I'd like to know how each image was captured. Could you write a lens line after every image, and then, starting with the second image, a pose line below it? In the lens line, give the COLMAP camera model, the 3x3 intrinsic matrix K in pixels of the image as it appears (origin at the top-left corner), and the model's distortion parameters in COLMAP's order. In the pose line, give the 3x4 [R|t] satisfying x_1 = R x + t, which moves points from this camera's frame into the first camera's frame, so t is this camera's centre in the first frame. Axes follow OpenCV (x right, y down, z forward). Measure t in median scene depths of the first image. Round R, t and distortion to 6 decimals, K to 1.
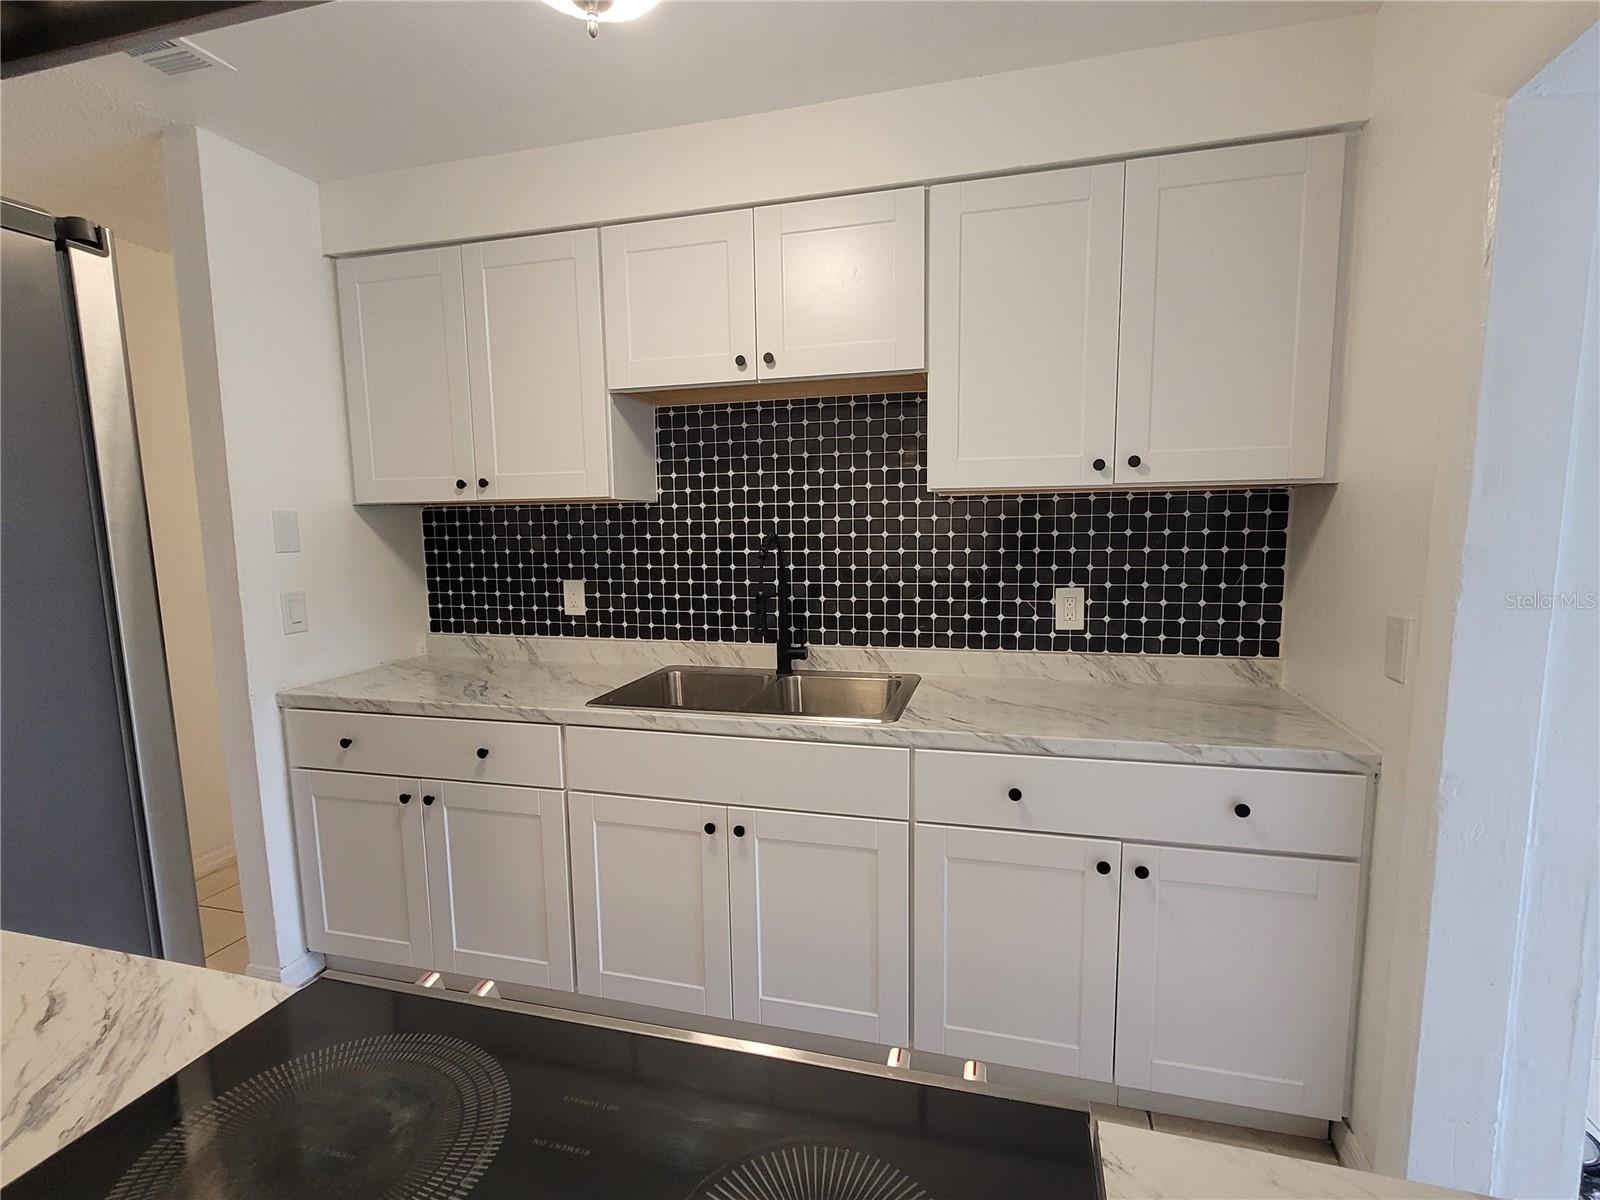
lens RADIAL K [[781.3, 0, 807.2], [0, 781.3, 606.6], [0, 0, 1]] dist [0.002725, -0.000144]
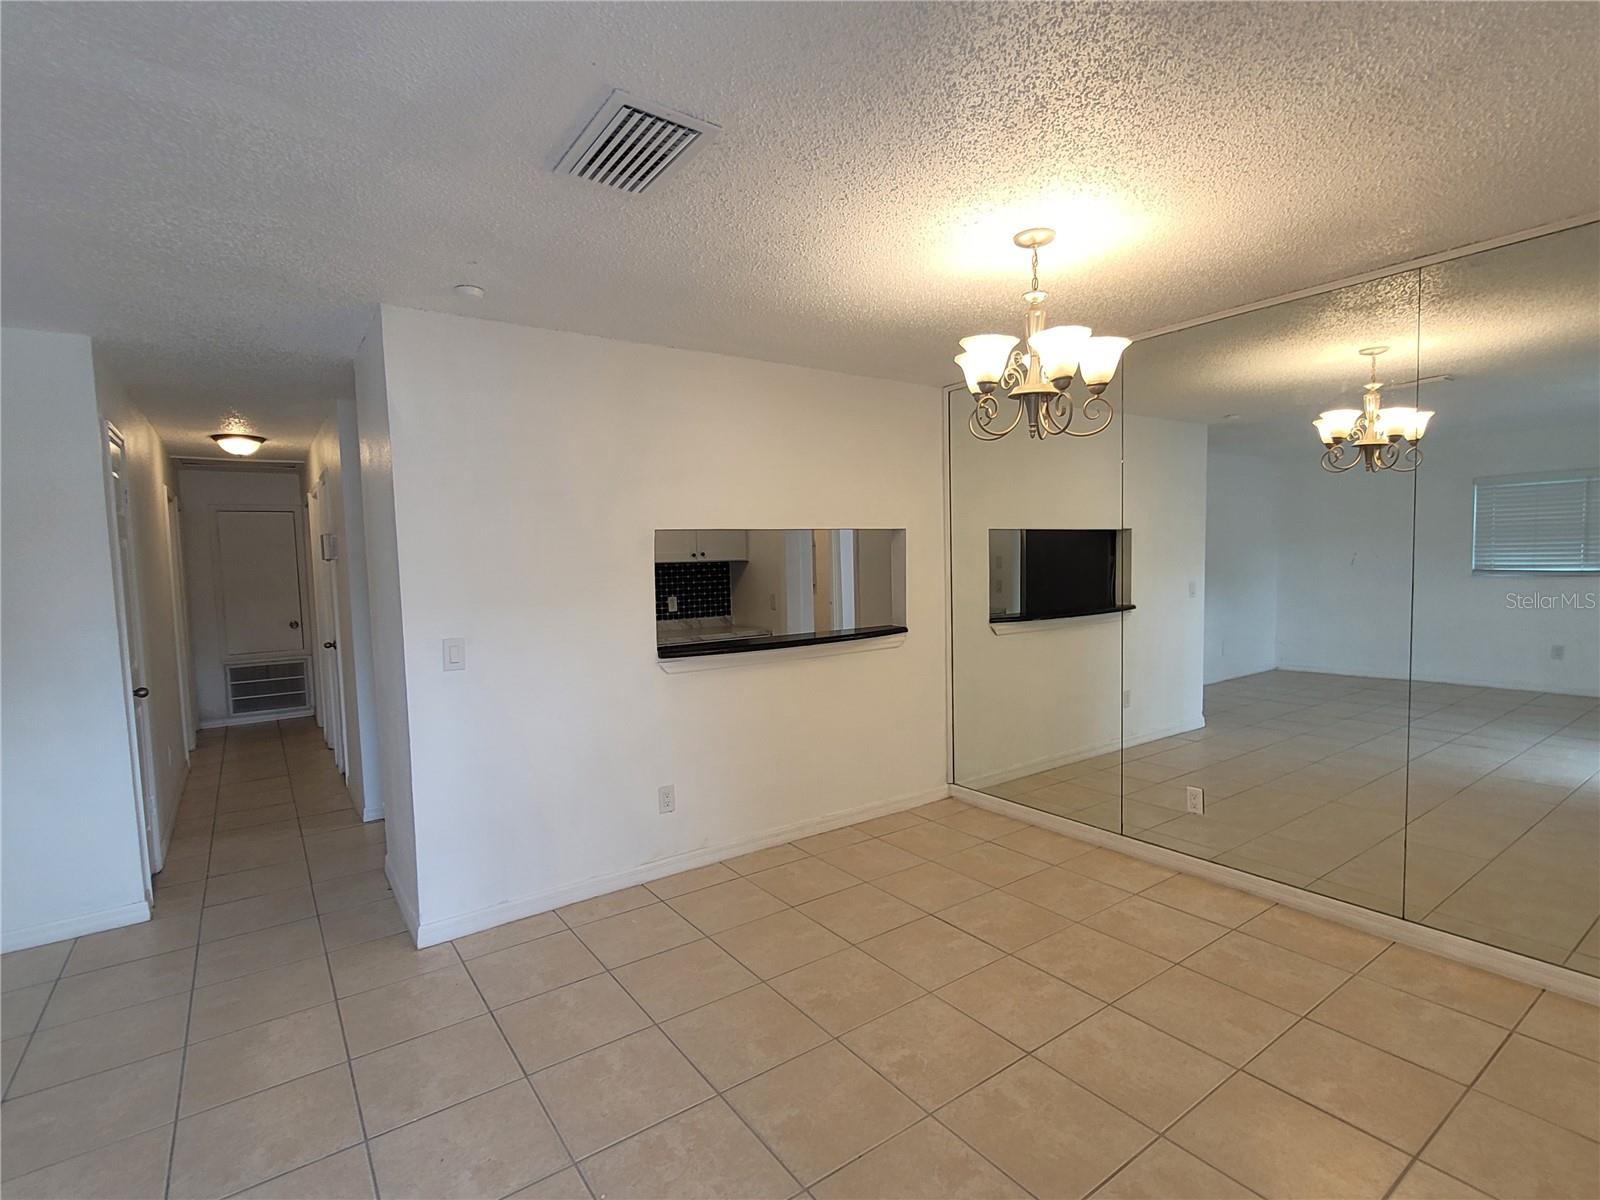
lens RADIAL K [[781.3, 0, 799.7], [0, 781.3, 611.1], [0, 0, 1]] dist [0.002725, -0.000144]
pose [[0.621185, -0.054419, 0.781772, -1.535866], [0.106555, 0.994187, -0.015461, 0.116456], [-0.776386, 0.092906, 0.623373, -1.071732]]
